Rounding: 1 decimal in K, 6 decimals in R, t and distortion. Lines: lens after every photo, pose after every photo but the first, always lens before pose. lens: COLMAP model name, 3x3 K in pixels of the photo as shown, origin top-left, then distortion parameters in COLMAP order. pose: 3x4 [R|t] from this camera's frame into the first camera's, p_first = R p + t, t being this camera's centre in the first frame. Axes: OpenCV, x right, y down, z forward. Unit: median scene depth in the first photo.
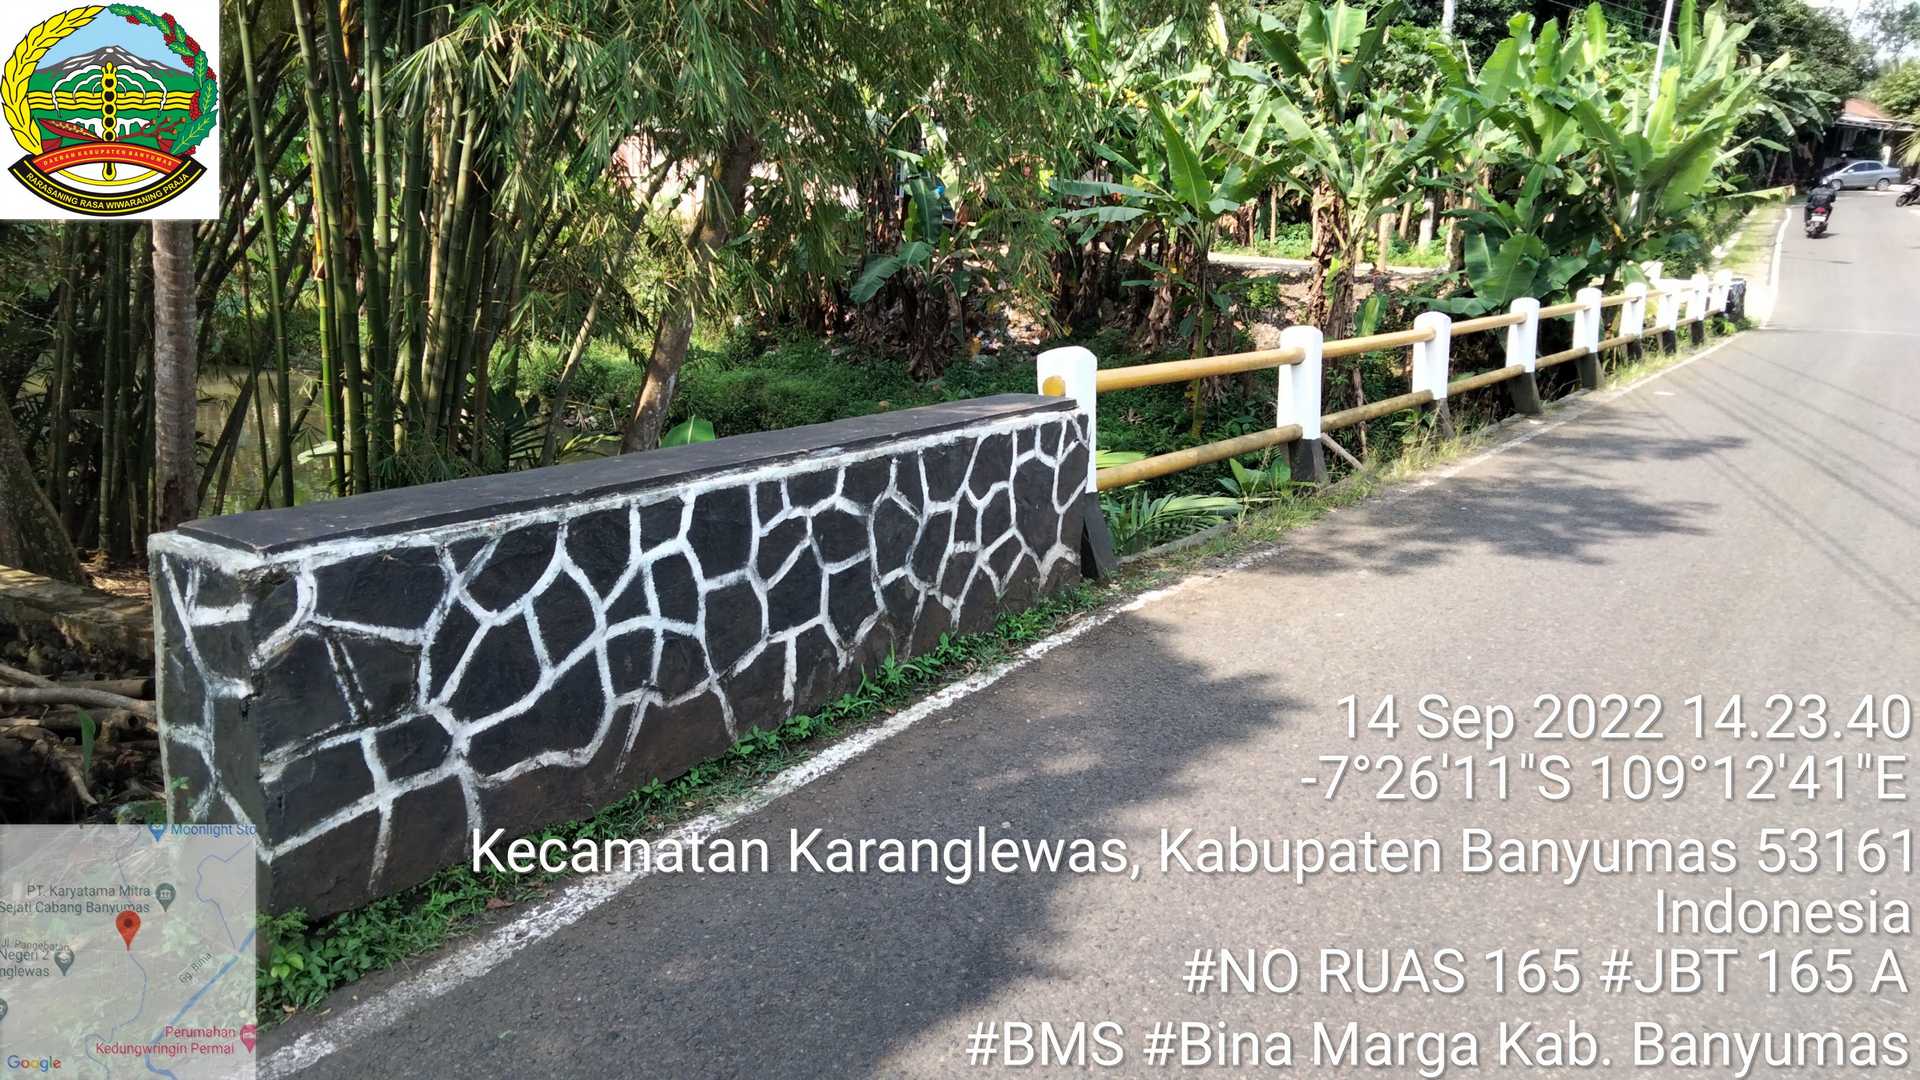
lens RADIAL K [[1449.8, 0, 944.7], [0, 1449.8, 541.8], [0, 0, 1]] dist [0.030290, -0.008385]
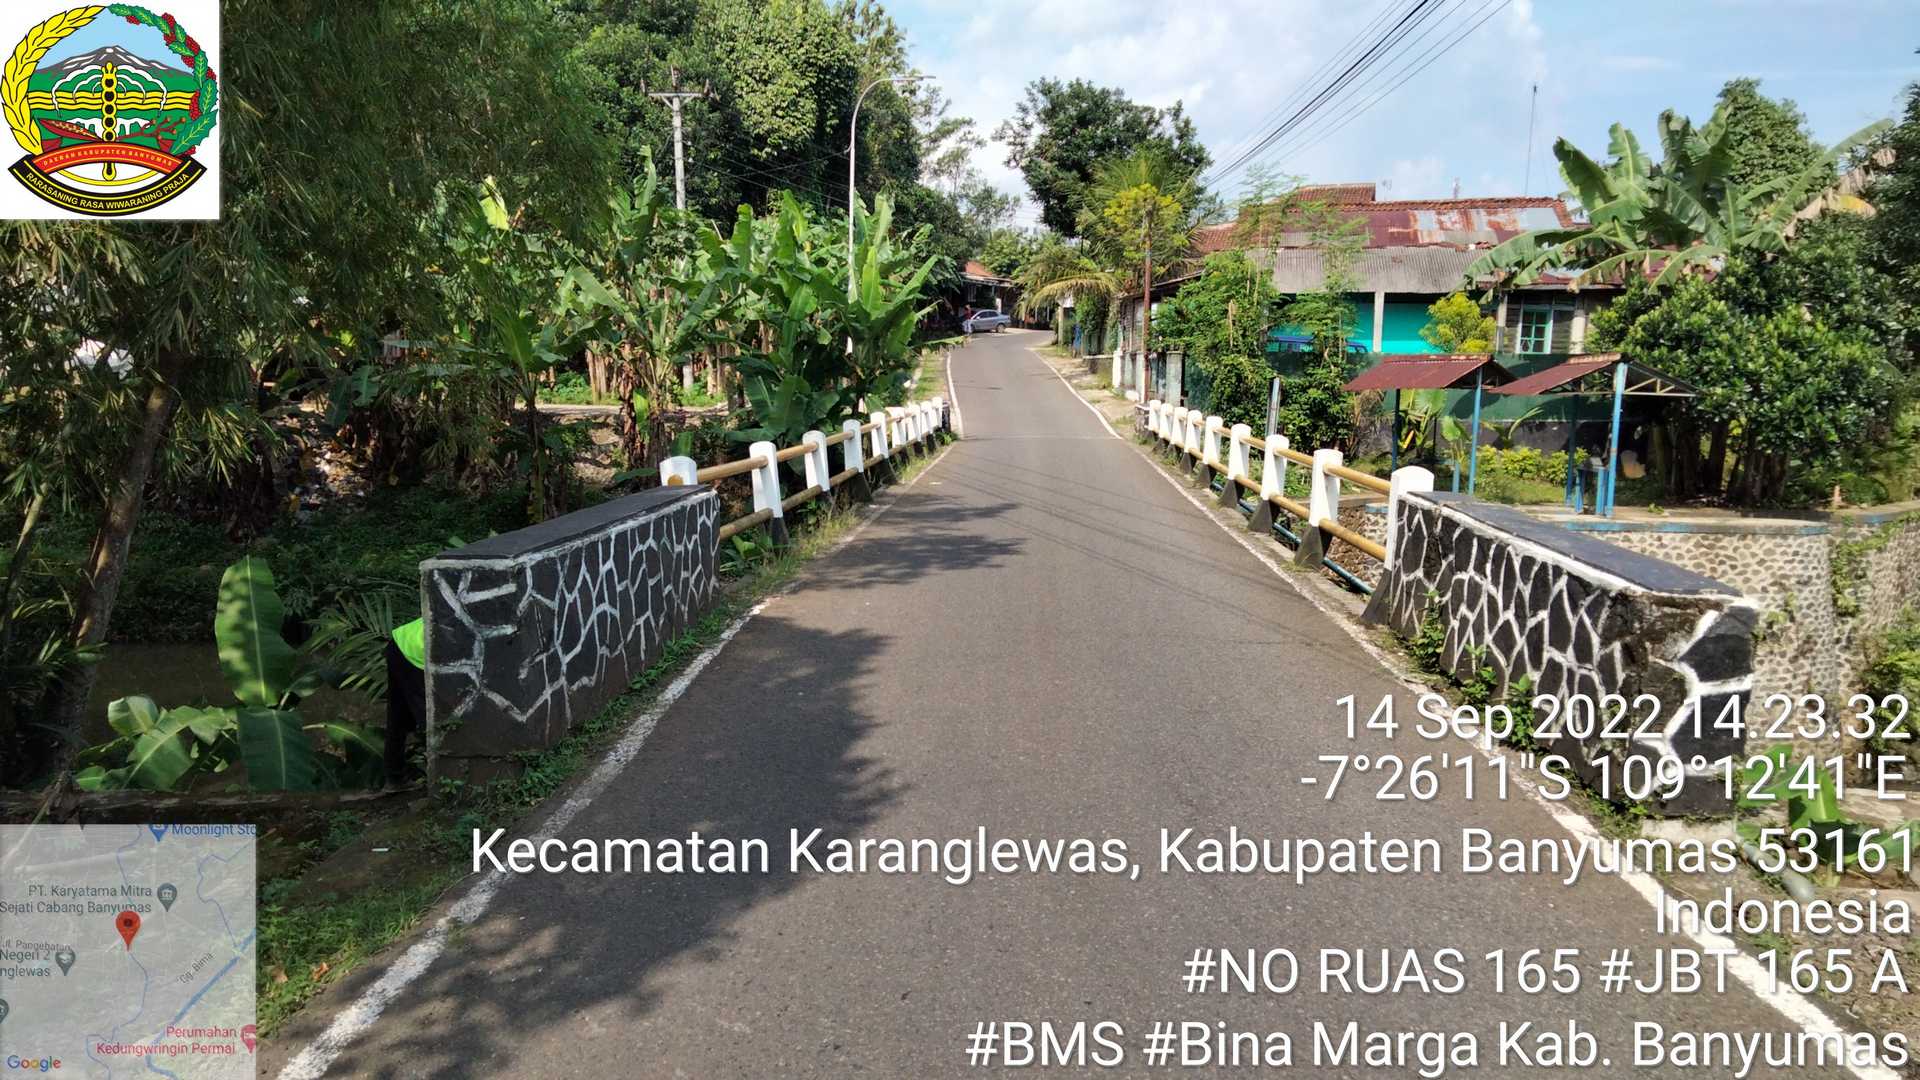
lens RADIAL K [[1449.8, 0, 934.6], [0, 1449.8, 545.9], [0, 0, 1]] dist [0.030290, -0.008385]
pose [[0.867116, -0.096129, 0.488742, -0.278252], [0.142572, 0.988047, -0.058614, 0.055754], [-0.477266, 0.120506, 0.870457, -0.288650]]
